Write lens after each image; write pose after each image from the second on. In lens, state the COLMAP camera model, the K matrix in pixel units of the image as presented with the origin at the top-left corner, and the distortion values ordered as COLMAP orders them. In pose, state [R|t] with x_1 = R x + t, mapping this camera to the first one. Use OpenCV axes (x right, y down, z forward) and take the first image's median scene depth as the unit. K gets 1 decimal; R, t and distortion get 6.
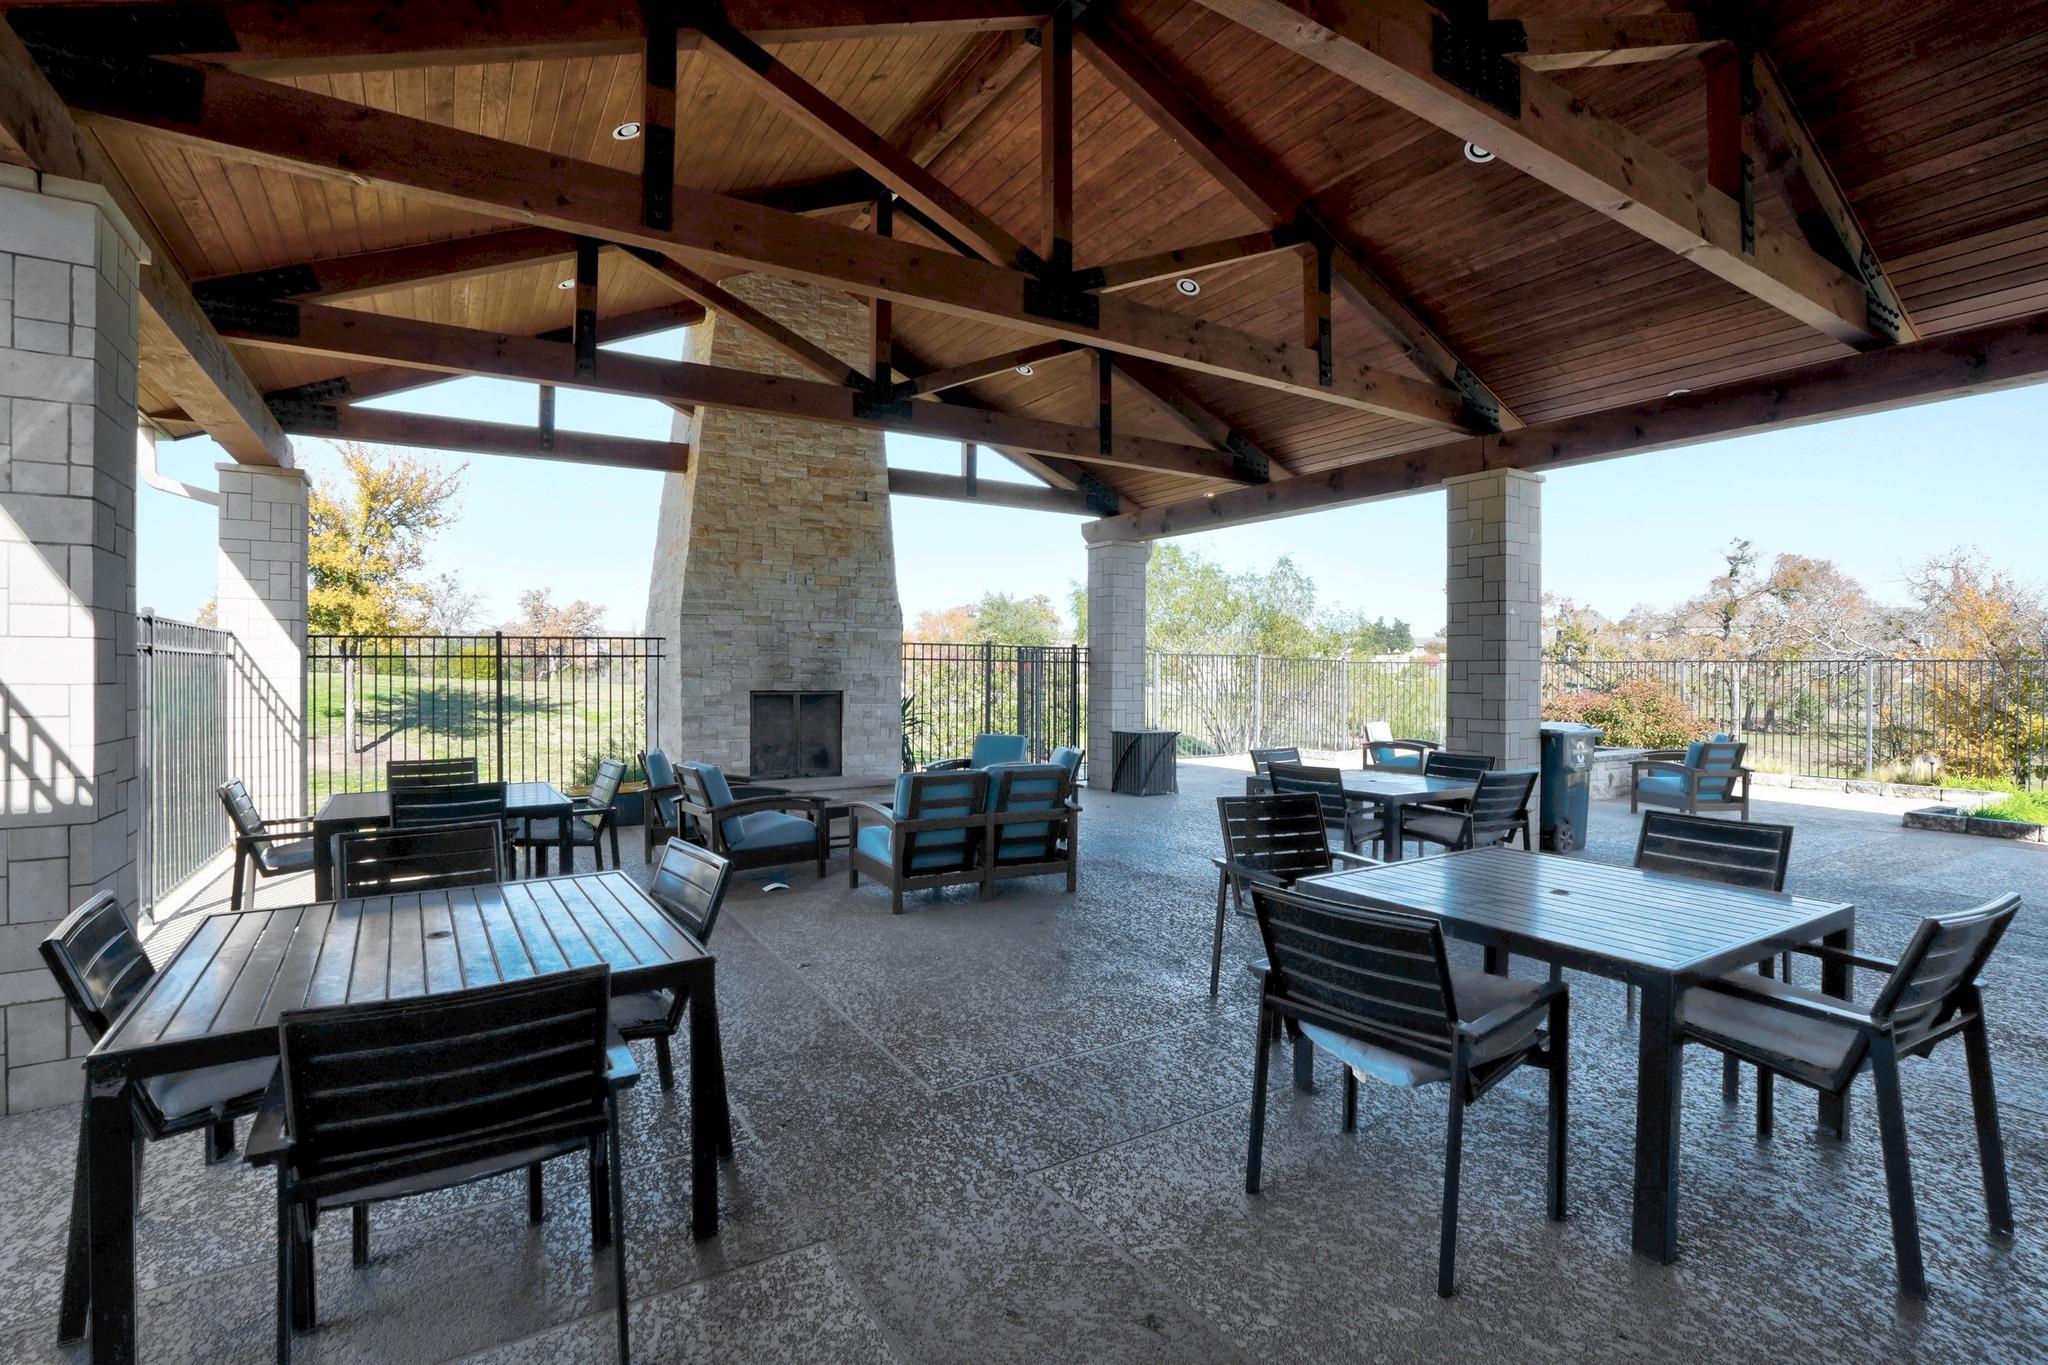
lens RADIAL K [[952.0, 0, 1024.2], [0, 952.0, 688.9], [0, 0, 1]] dist [-0.005512, 0.000395]
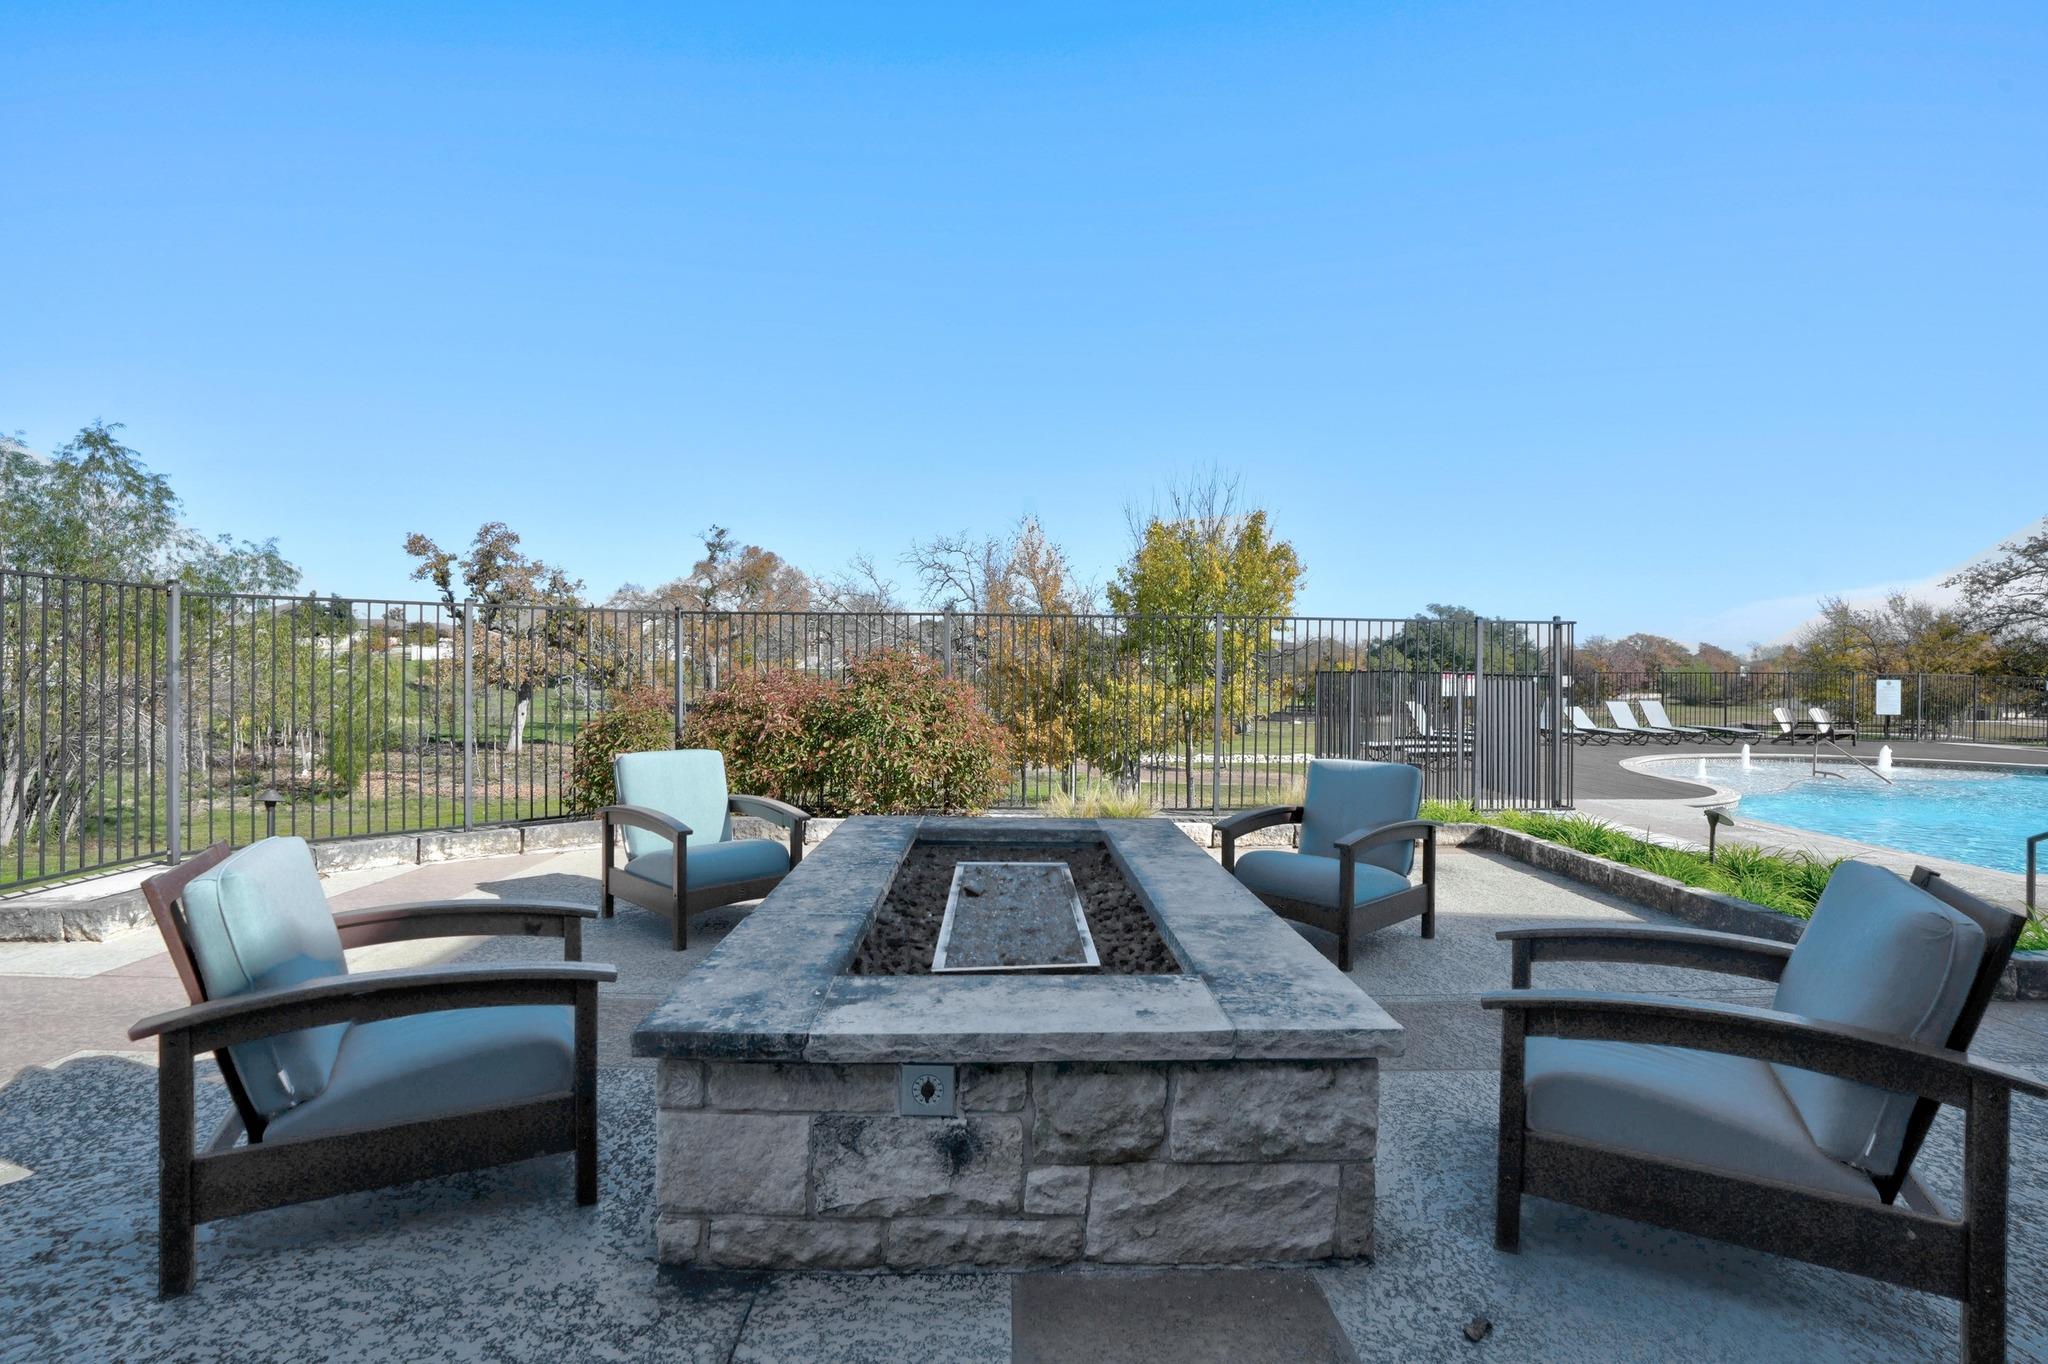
lens RADIAL K [[952.0, 0, 1025.6], [0, 952.0, 681.7], [0, 0, 1]] dist [-0.005512, 0.000395]
pose [[0.538657, -0.018472, 0.842323, 0.076607], [0.012812, 0.999824, 0.013733, 0.000925], [-0.842428, 0.003394, 0.538799, 0.204426]]
